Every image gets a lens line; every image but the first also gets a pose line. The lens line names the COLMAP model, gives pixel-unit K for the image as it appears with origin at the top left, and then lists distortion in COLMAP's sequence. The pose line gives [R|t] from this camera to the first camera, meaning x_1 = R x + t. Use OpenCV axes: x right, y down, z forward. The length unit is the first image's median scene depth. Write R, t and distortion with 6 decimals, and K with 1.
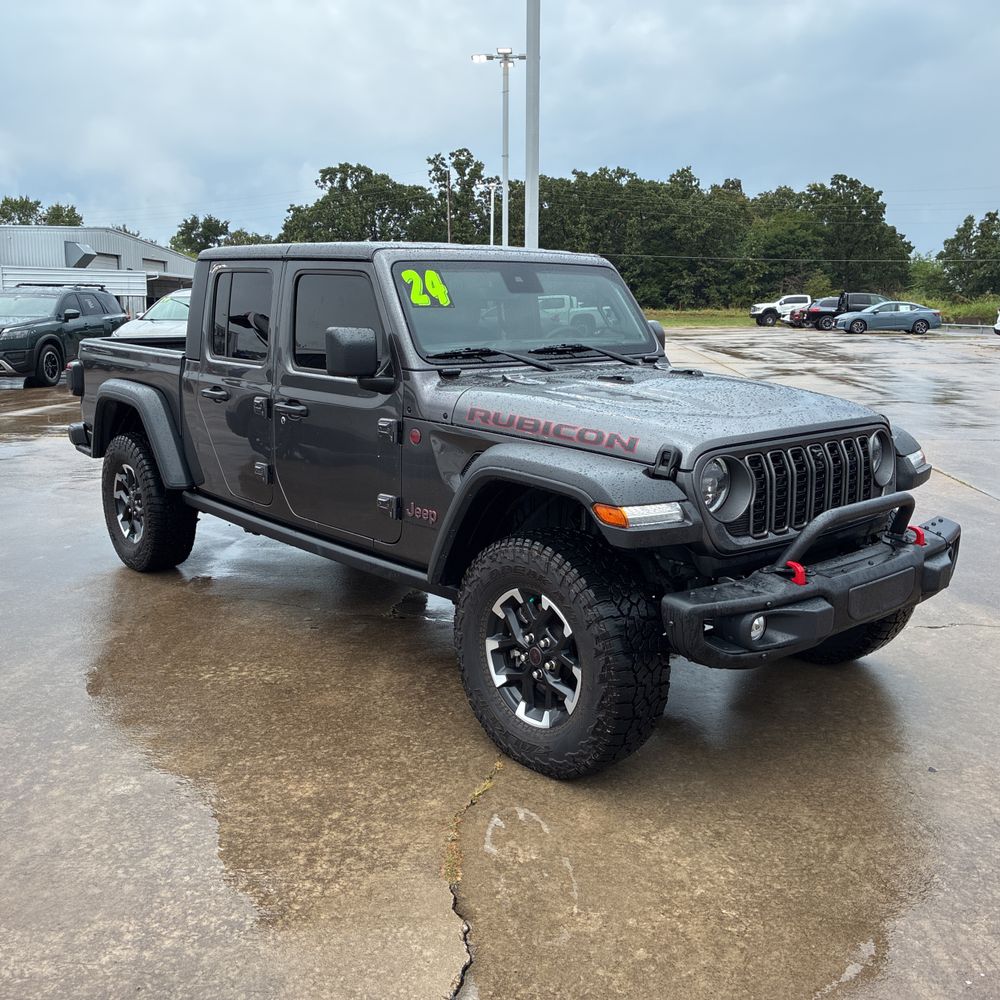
lens RADIAL K [[1007.5, 0, 513.1], [0, 1007.5, 489.9], [0, 0, 1]] dist [0.021133, 0.000000]
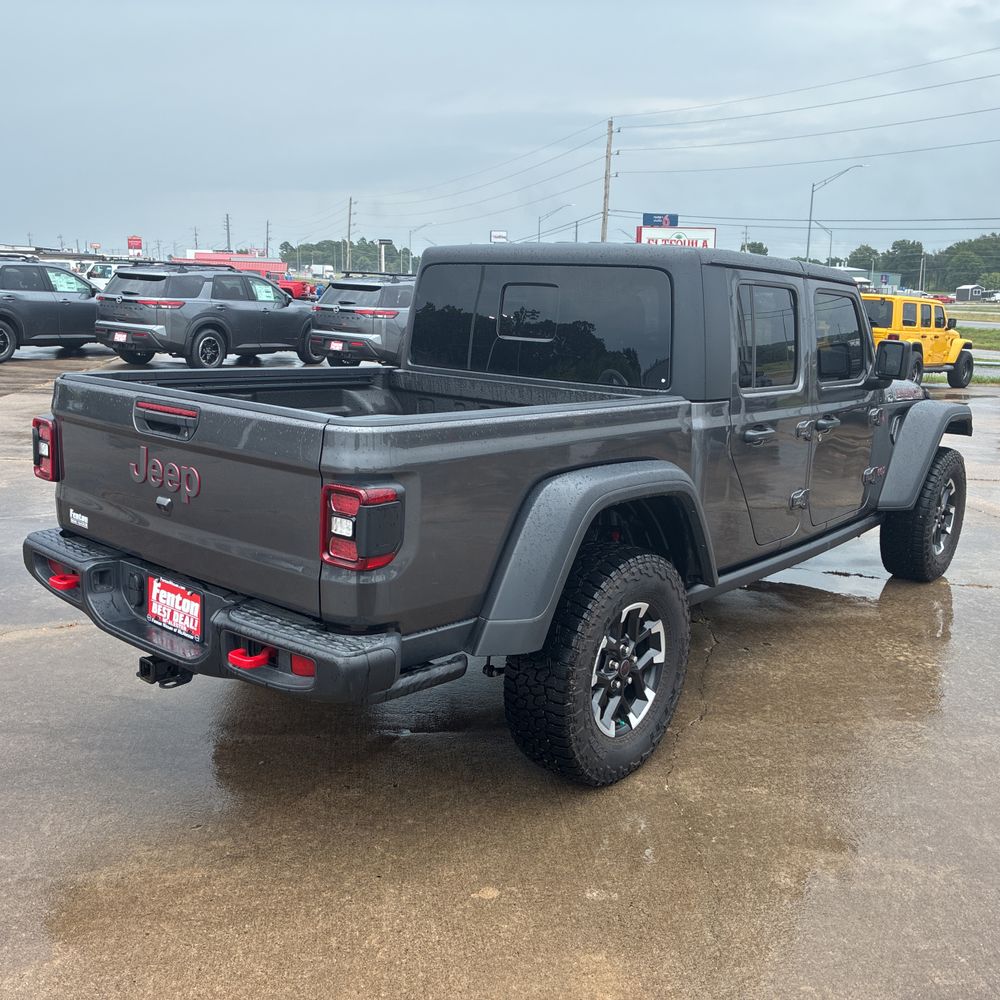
lens RADIAL K [[1007.5, 0, 489.5], [0, 1007.5, 492.4], [0, 0, 1]] dist [0.021133, 0.000000]
pose [[-0.145168, -0.202400, 0.968484, -1.227859], [0.148737, 0.963265, 0.223604, -0.305473], [-0.978163, 0.176509, -0.109731, 1.514856]]
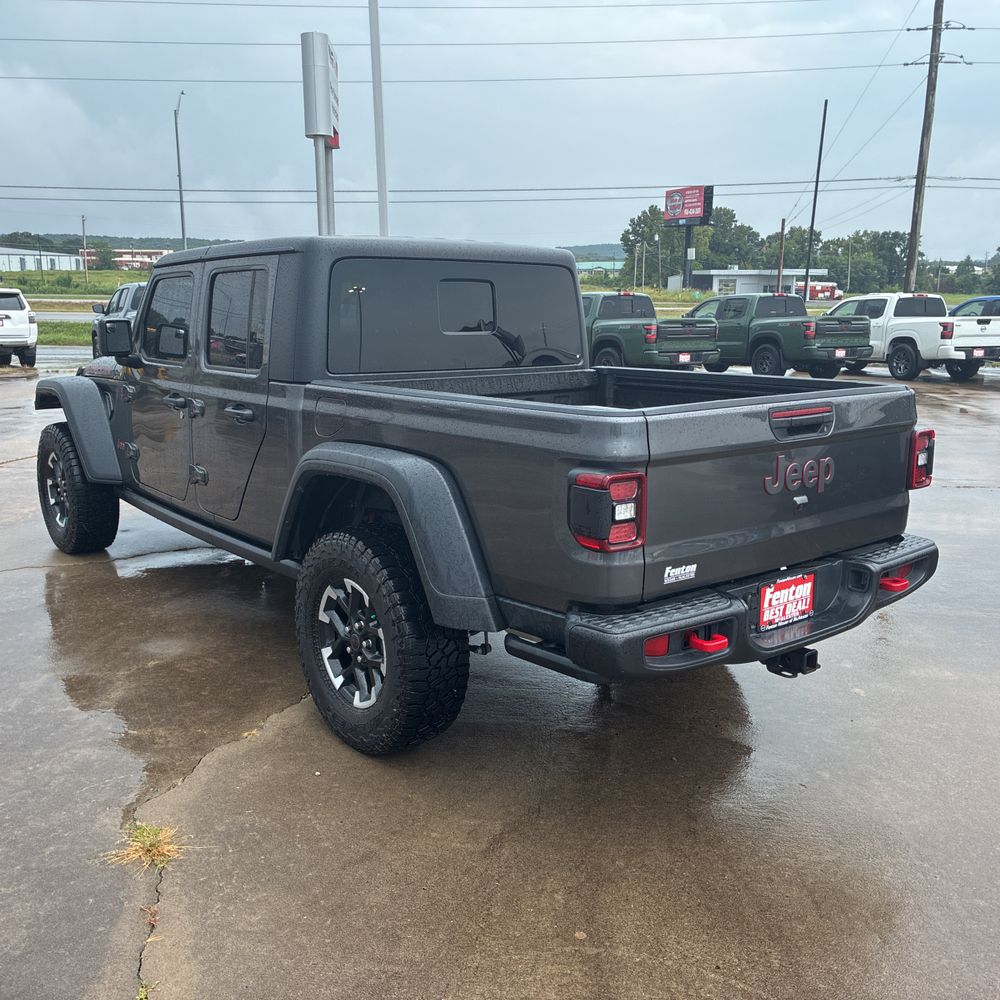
lens RADIAL K [[1007.5, 0, 499.0], [0, 1007.5, 496.5], [0, 0, 1]] dist [0.021133, 0.000000]
pose [[-0.998875, -0.021247, 0.042399, -0.350358], [-0.003766, 0.926738, 0.375689, -0.450965], [-0.047275, 0.375107, -0.925775, 2.330922]]
